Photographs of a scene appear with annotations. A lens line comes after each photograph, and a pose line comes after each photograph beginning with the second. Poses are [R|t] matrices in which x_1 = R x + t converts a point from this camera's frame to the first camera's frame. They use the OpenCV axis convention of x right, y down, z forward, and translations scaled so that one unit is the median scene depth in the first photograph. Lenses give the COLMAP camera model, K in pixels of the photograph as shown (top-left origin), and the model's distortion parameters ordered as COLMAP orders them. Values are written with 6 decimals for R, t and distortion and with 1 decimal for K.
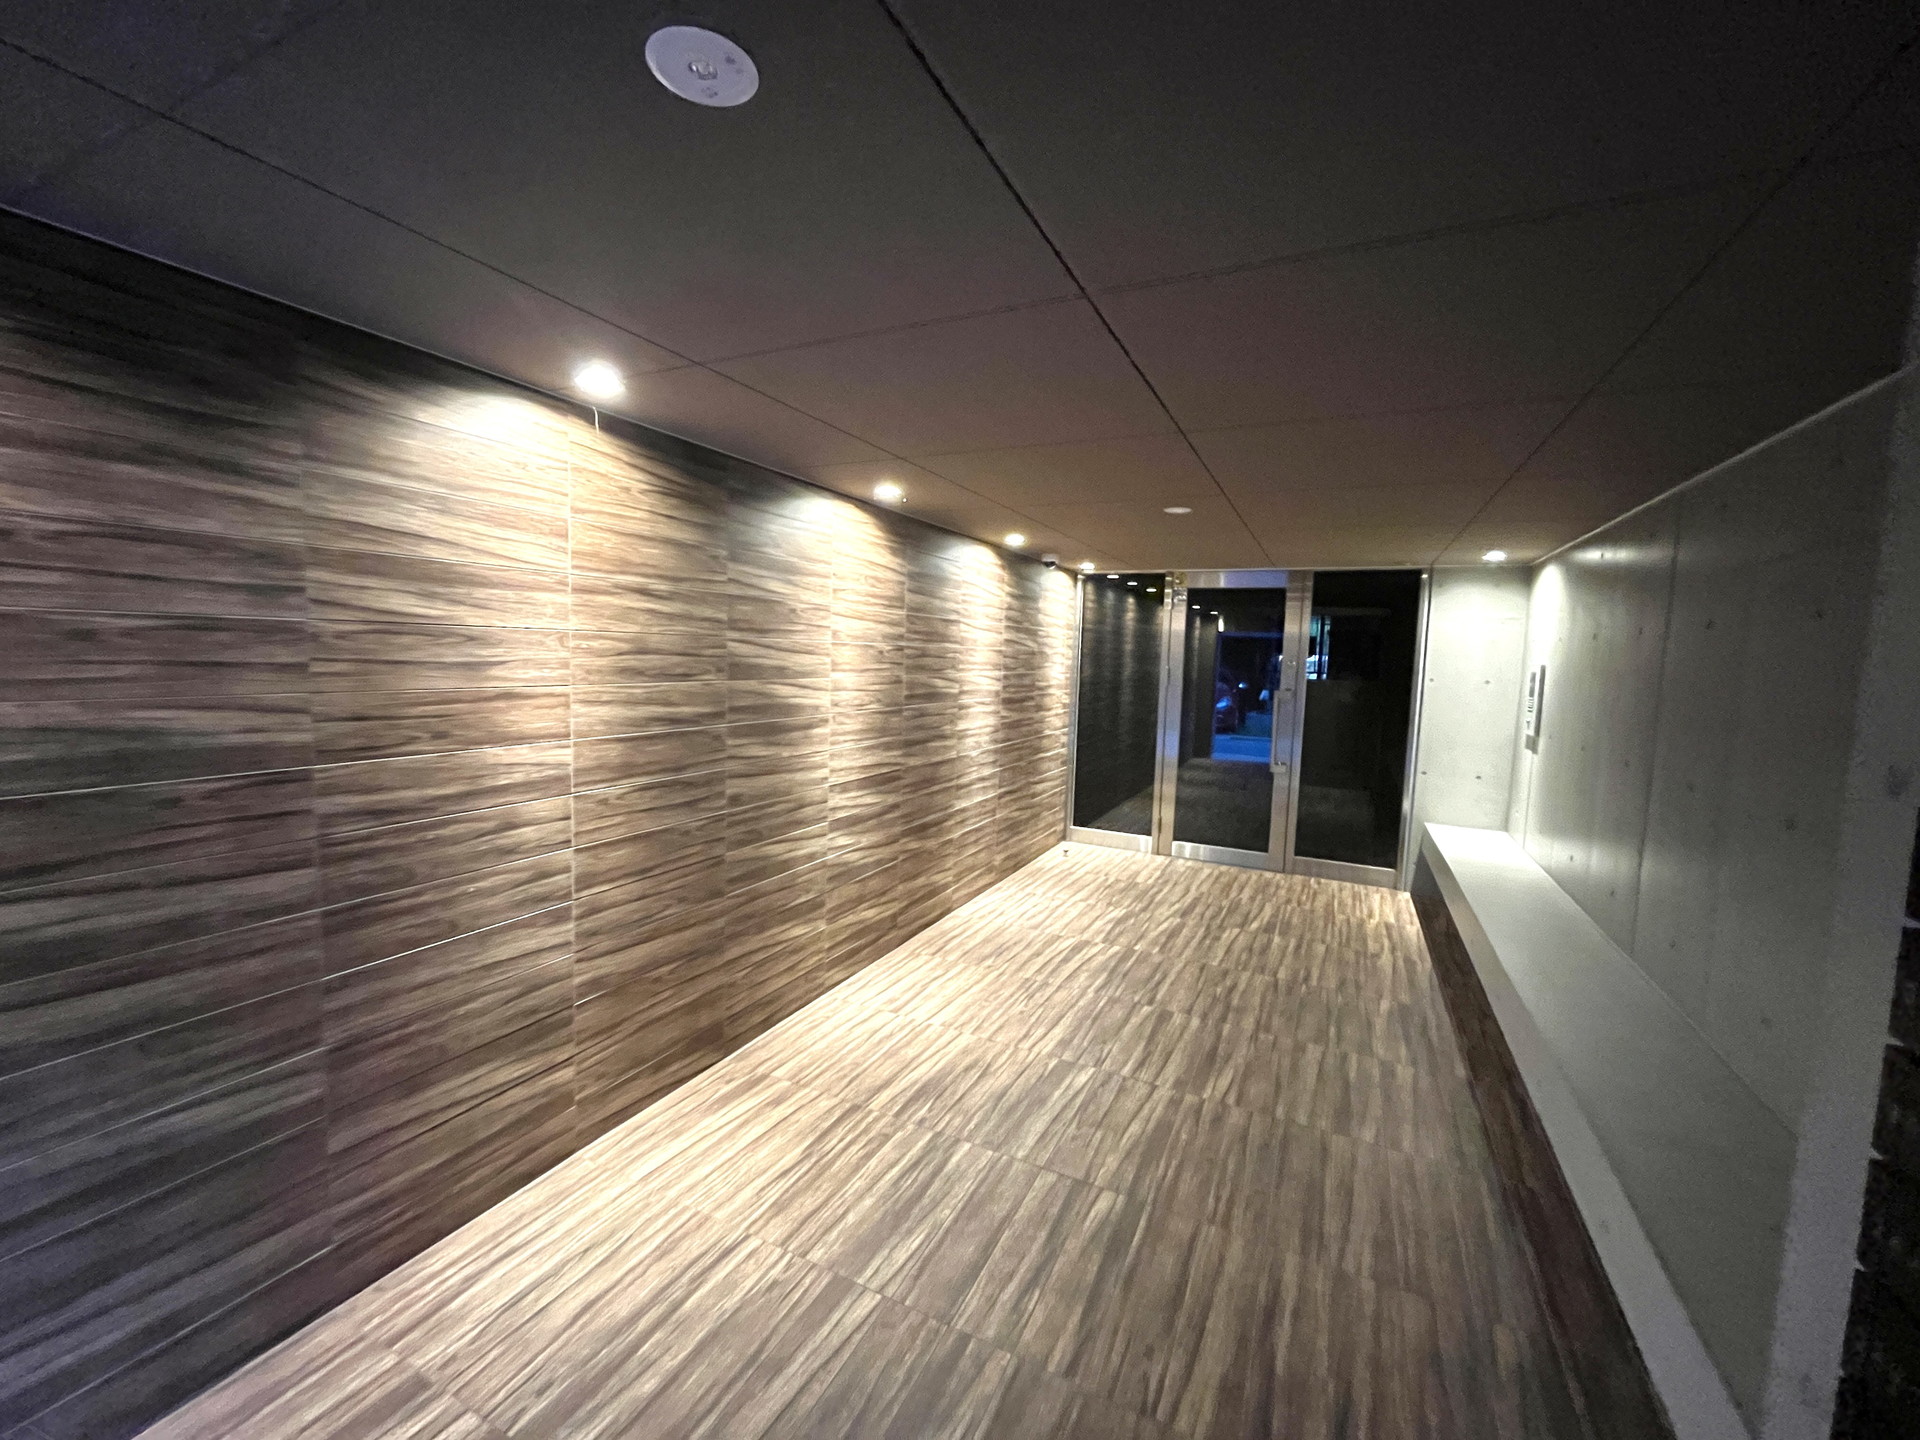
lens RADIAL K [[780.1, 0, 958.0], [0, 780.1, 714.4], [0, 0, 1]] dist [-0.002807, -0.000374]
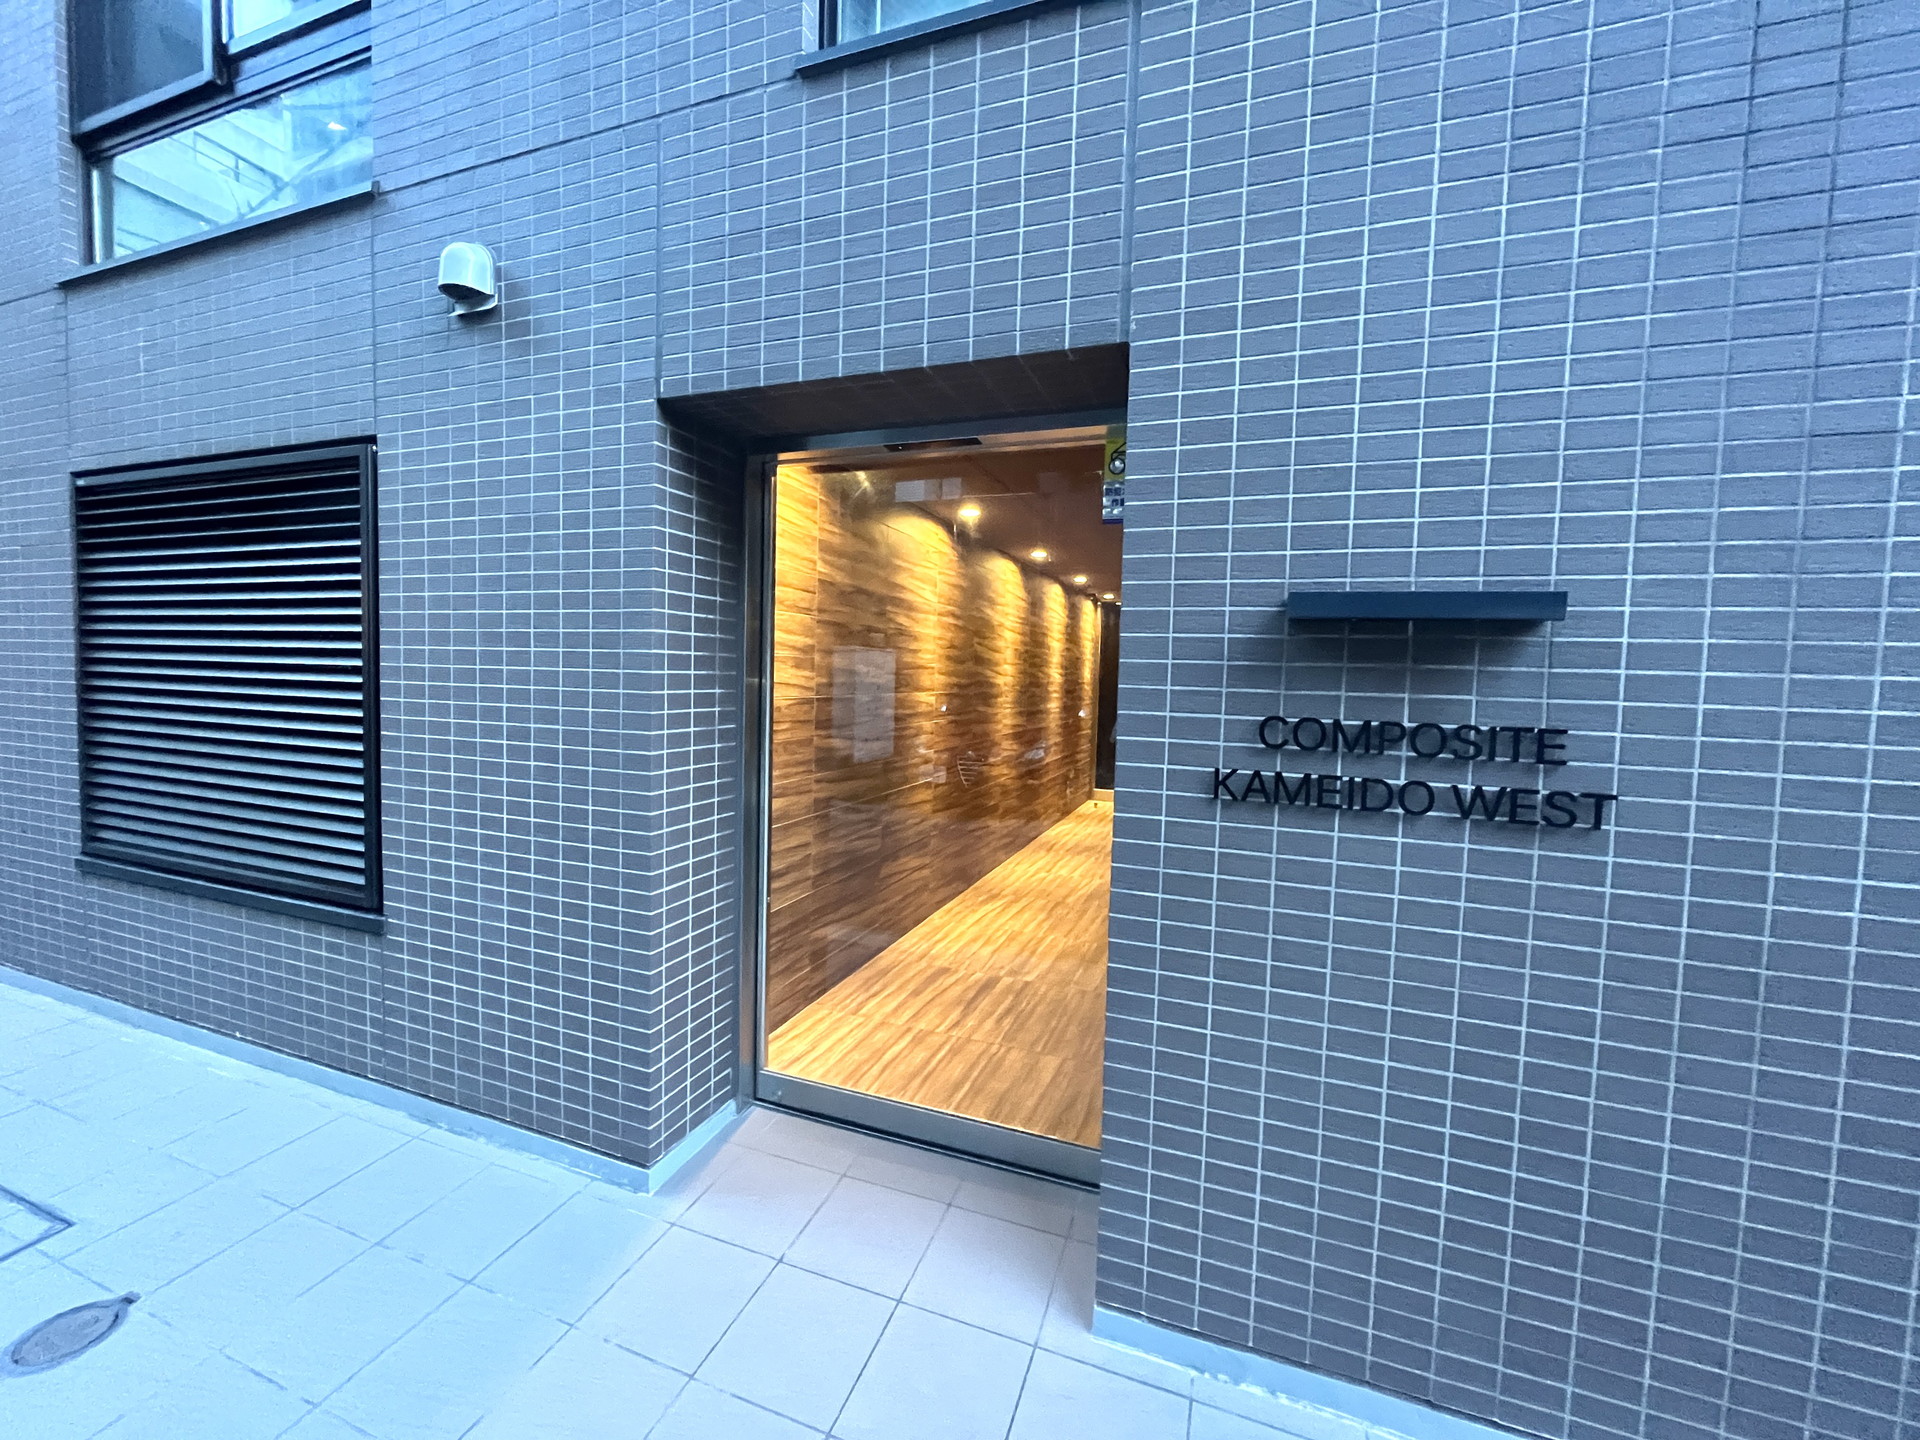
lens RADIAL K [[780.1, 0, 958.0], [0, 780.1, 714.4], [0, 0, 1]] dist [-0.002807, -0.000374]
pose [[0.995157, -0.005624, 0.098138, -0.540872], [0.008084, 0.999663, -0.024687, 0.116086], [-0.097966, 0.025361, 0.994867, -0.776233]]
